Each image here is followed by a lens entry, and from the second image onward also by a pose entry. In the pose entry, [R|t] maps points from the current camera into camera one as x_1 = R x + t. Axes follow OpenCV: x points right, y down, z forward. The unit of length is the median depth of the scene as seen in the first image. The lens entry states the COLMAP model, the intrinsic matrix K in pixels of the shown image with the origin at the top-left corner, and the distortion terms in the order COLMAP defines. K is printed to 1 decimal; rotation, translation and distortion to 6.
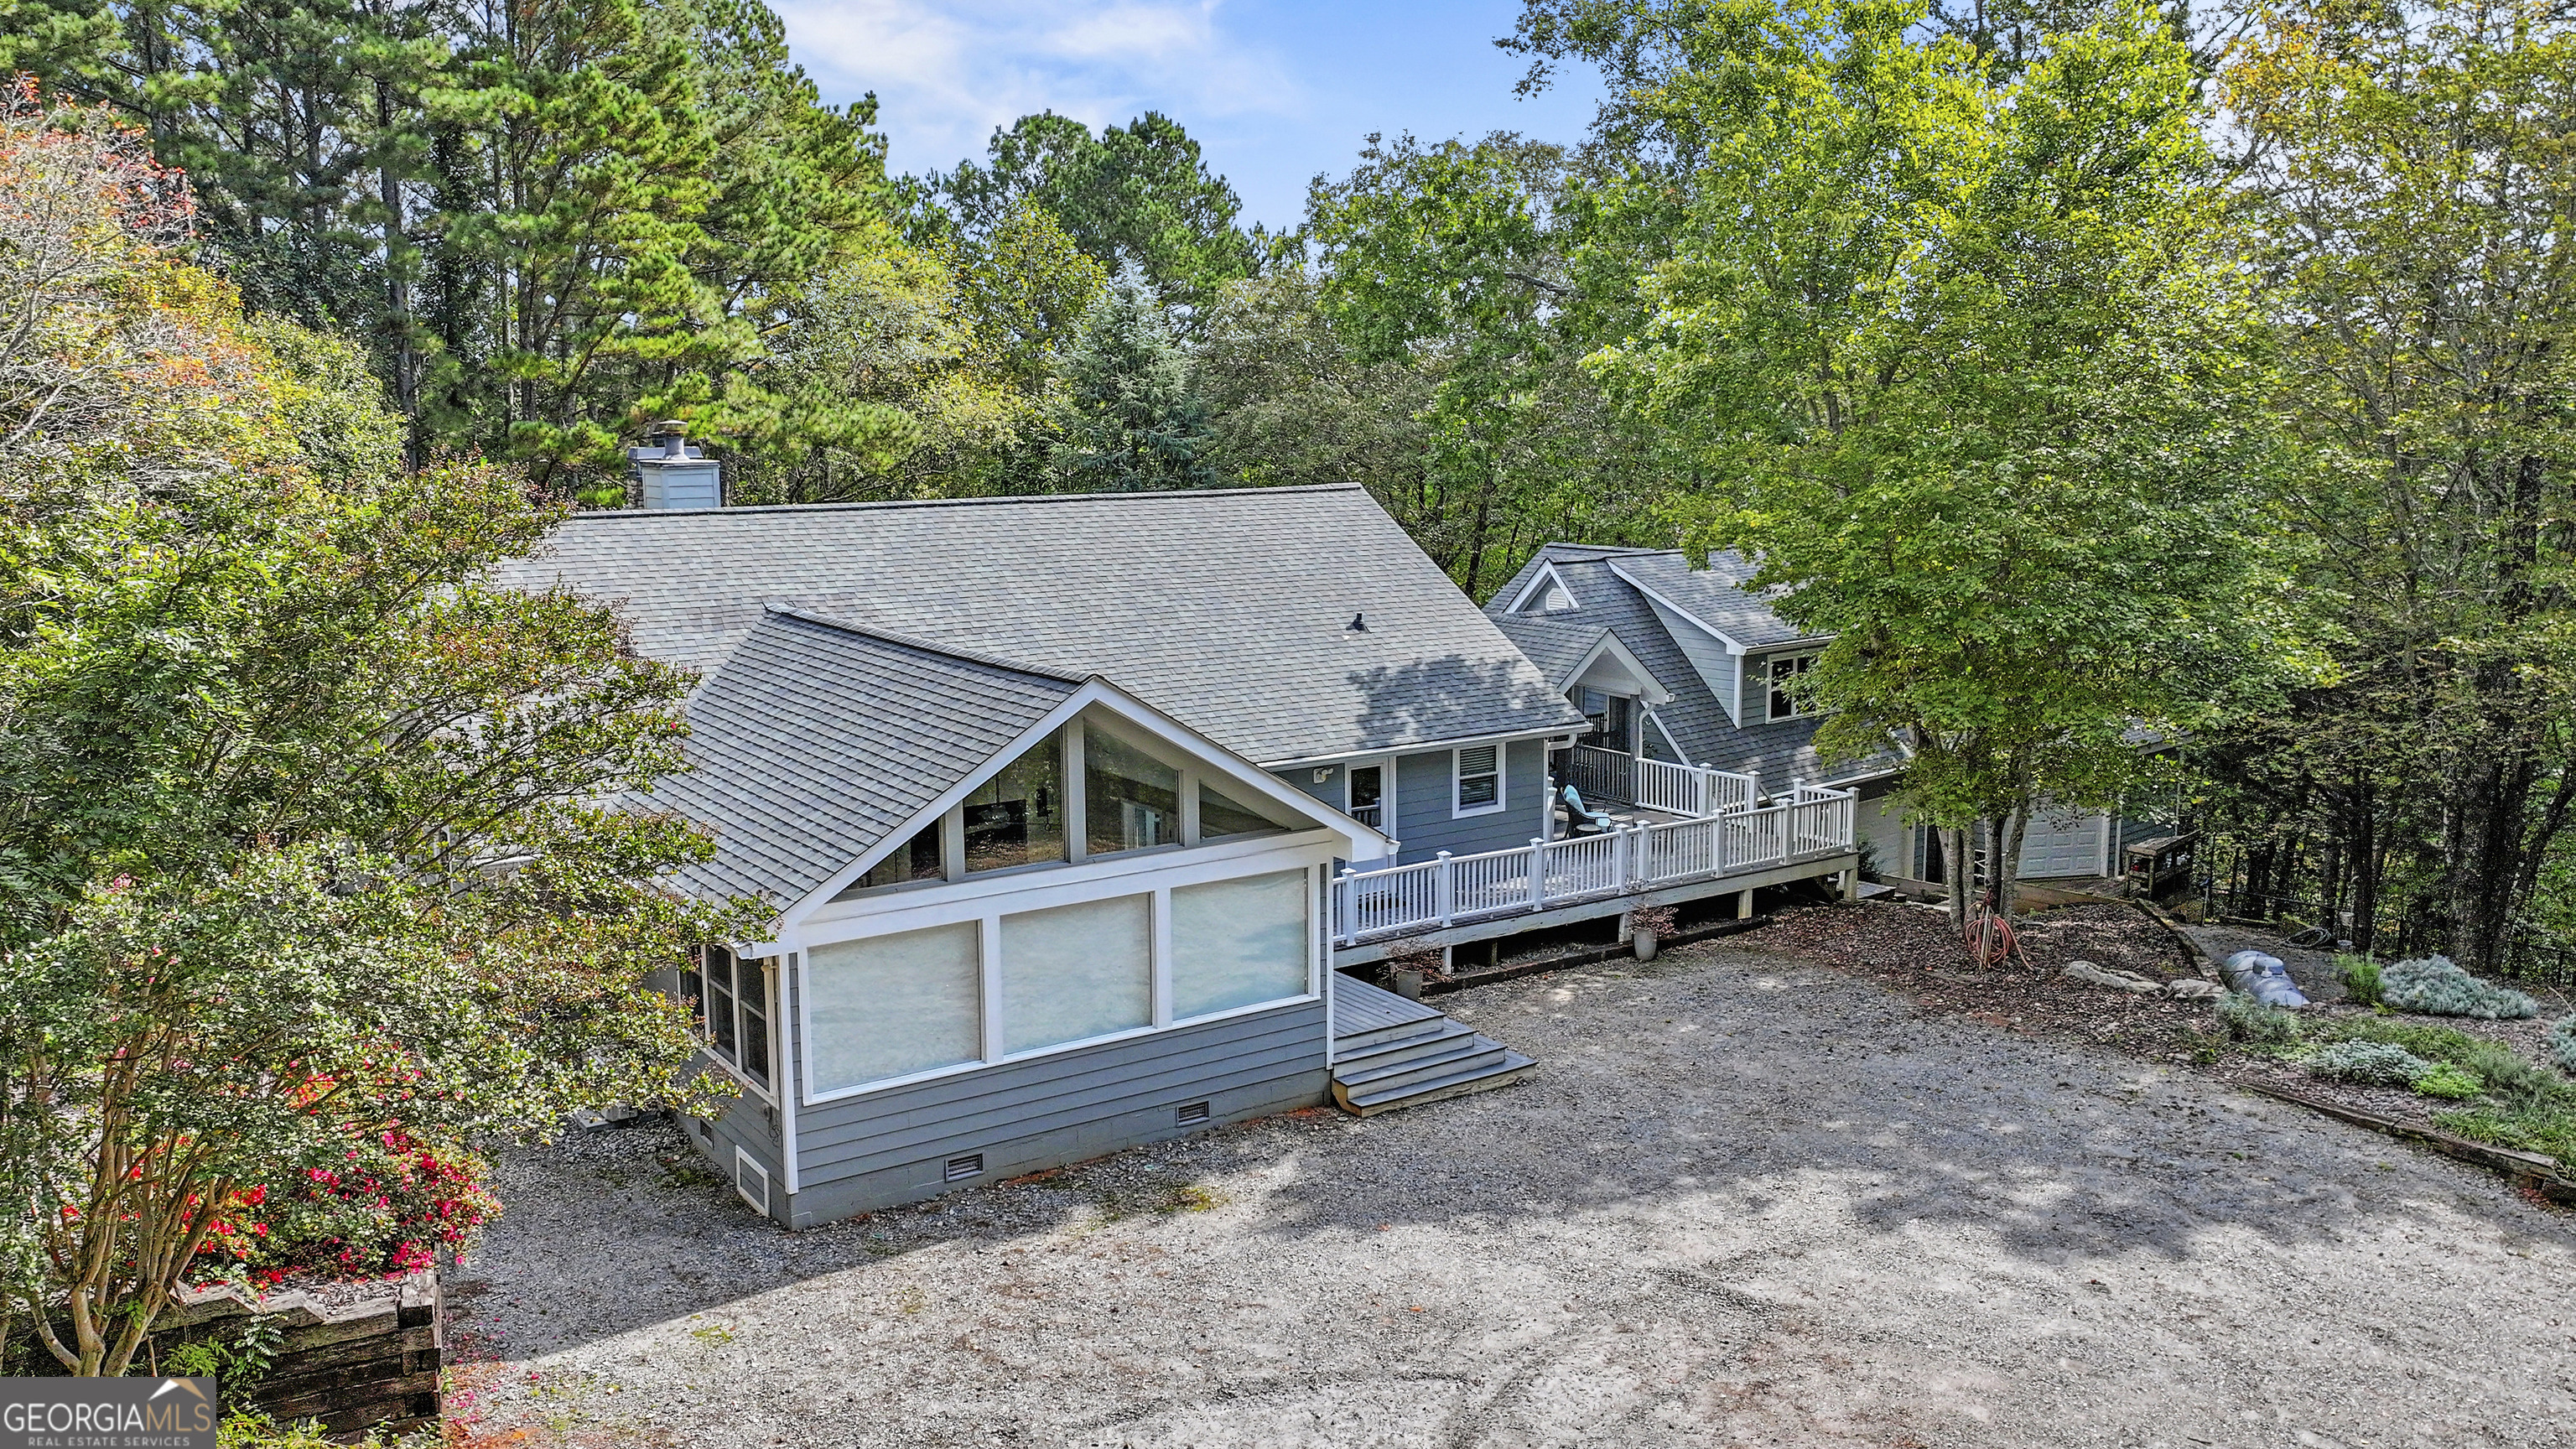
lens RADIAL K [[2117.7, 0, 1288.0], [0, 2117.7, 724.5], [0, 0, 1]] dist [0.007830, 0.004468]
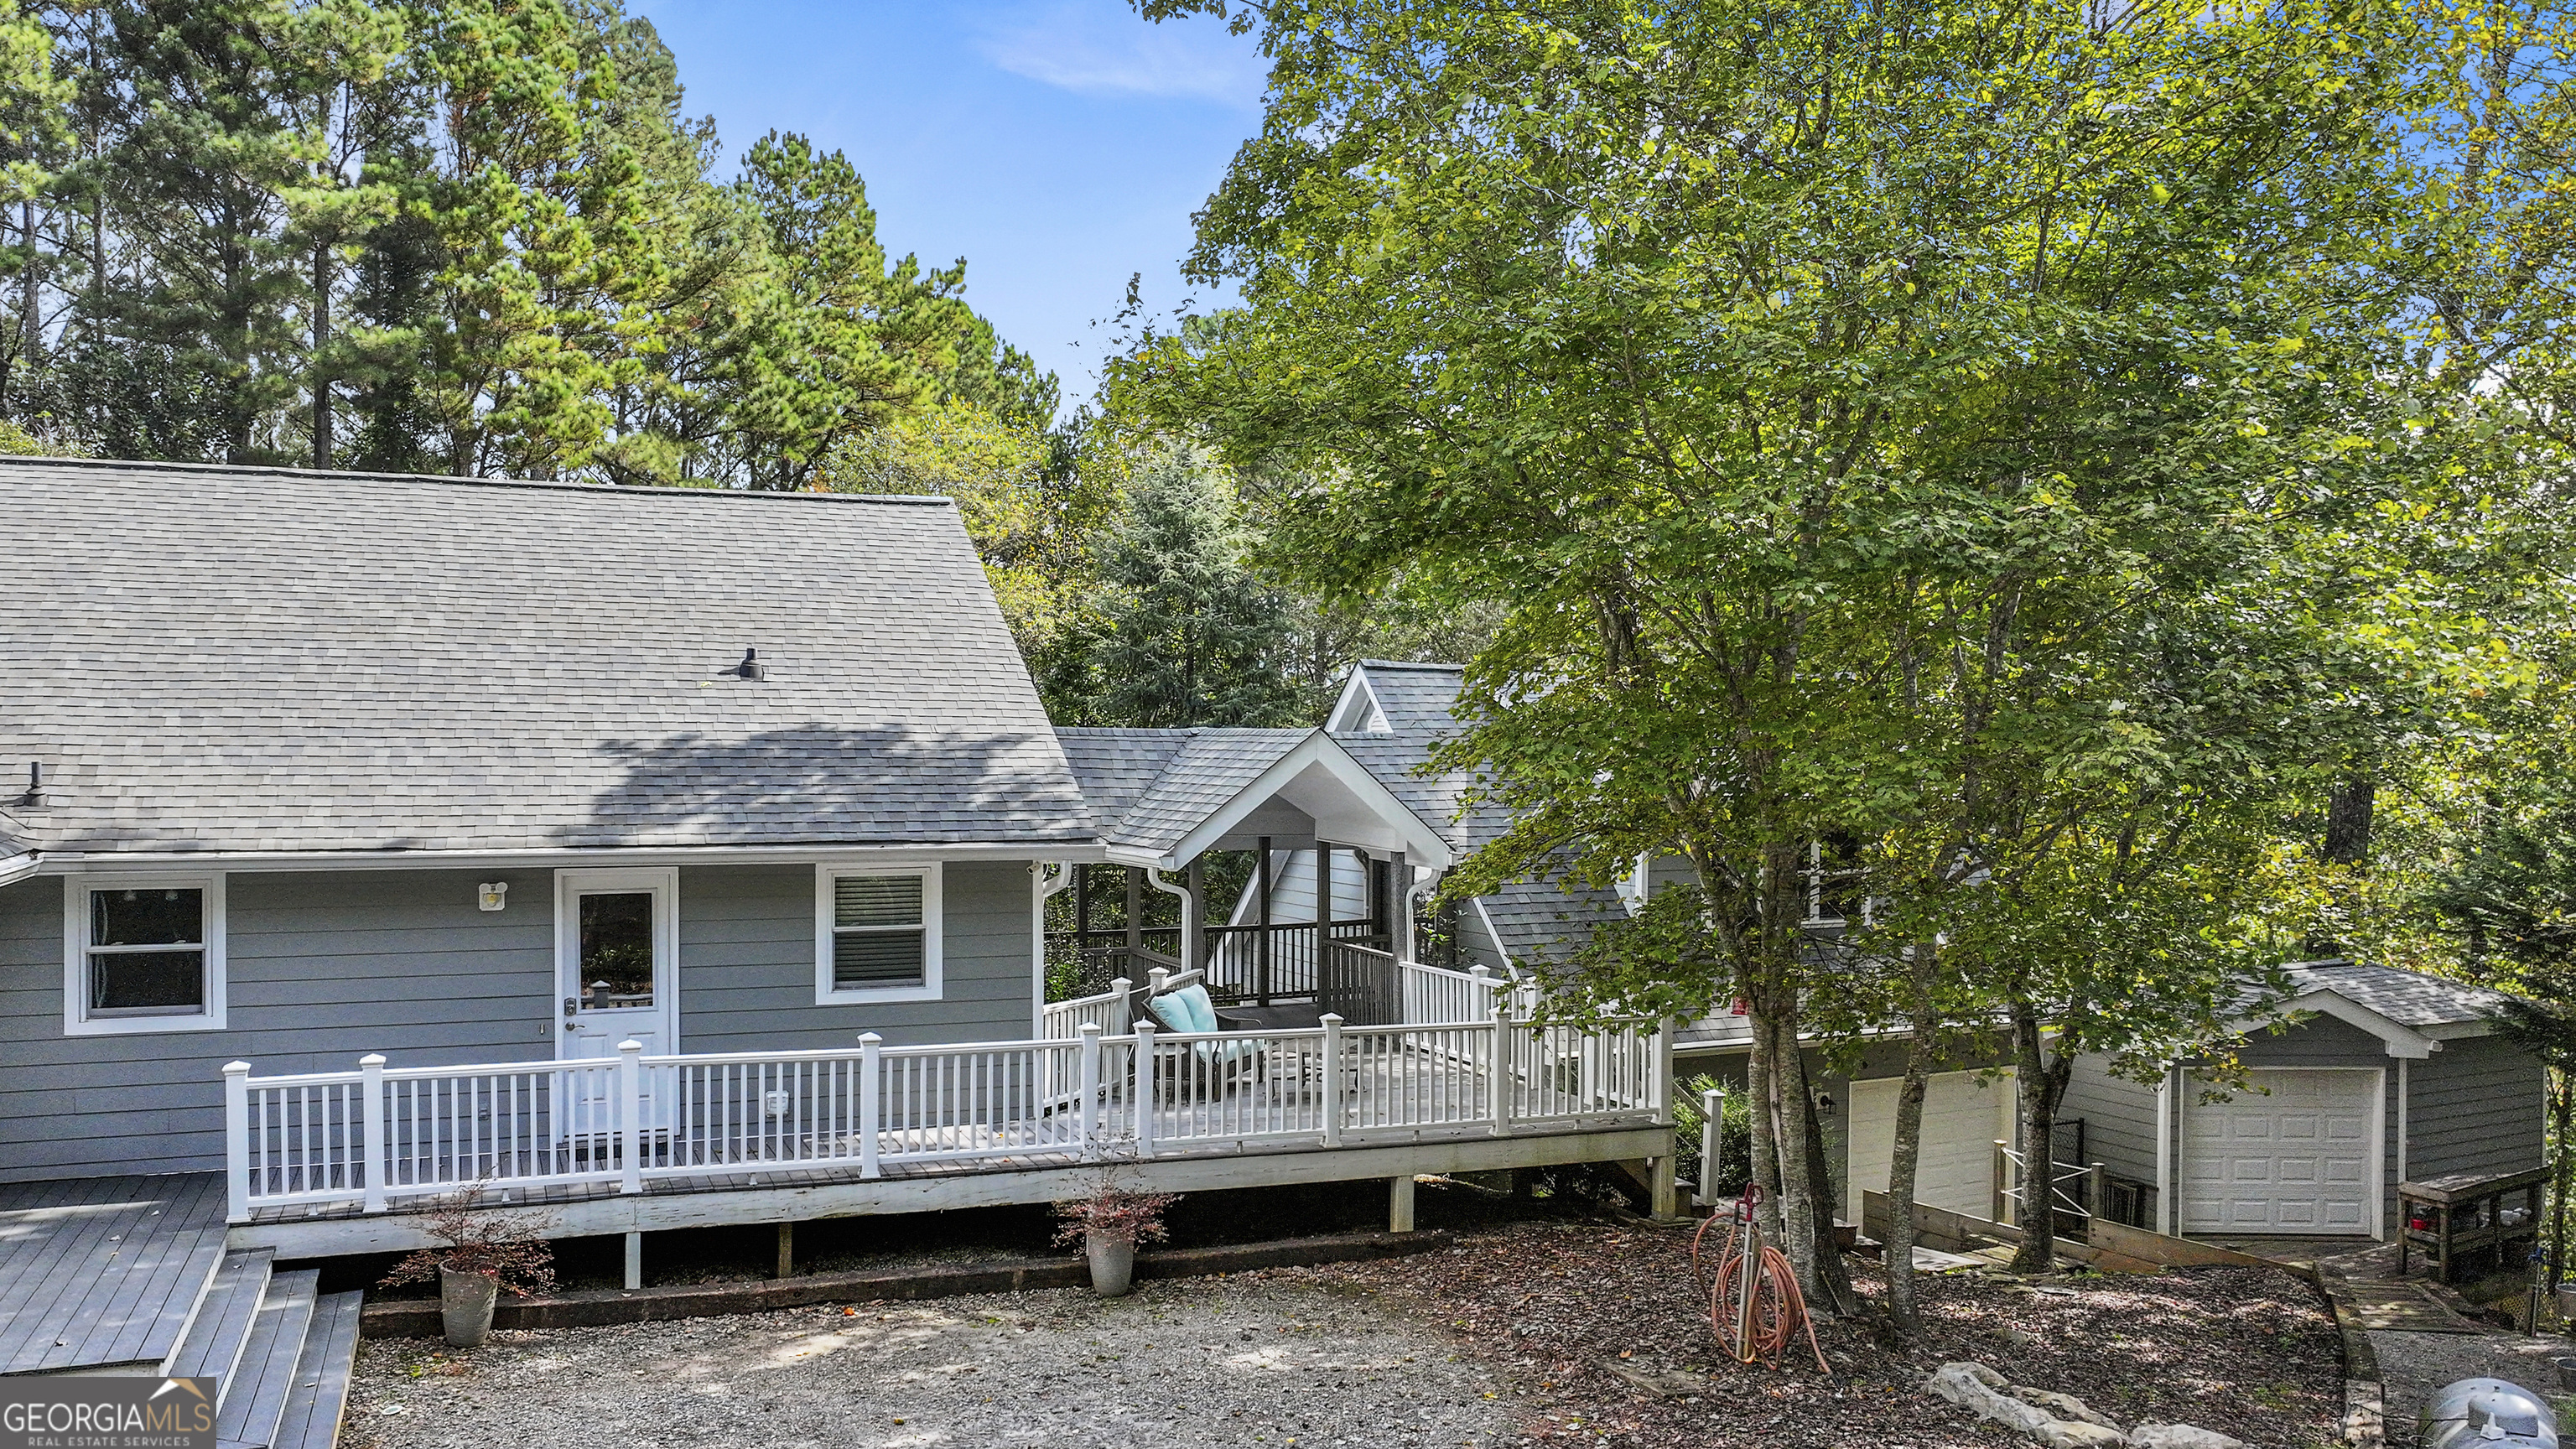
lens RADIAL K [[2117.7, 0, 1288.0], [0, 2117.7, 724.5], [0, 0, 1]] dist [0.007830, 0.004468]
pose [[0.973624, 0.011177, -0.227883, 0.318450], [-0.047627, 0.986752, -0.155088, 0.052289], [0.223130, 0.161851, 0.961258, 0.492046]]
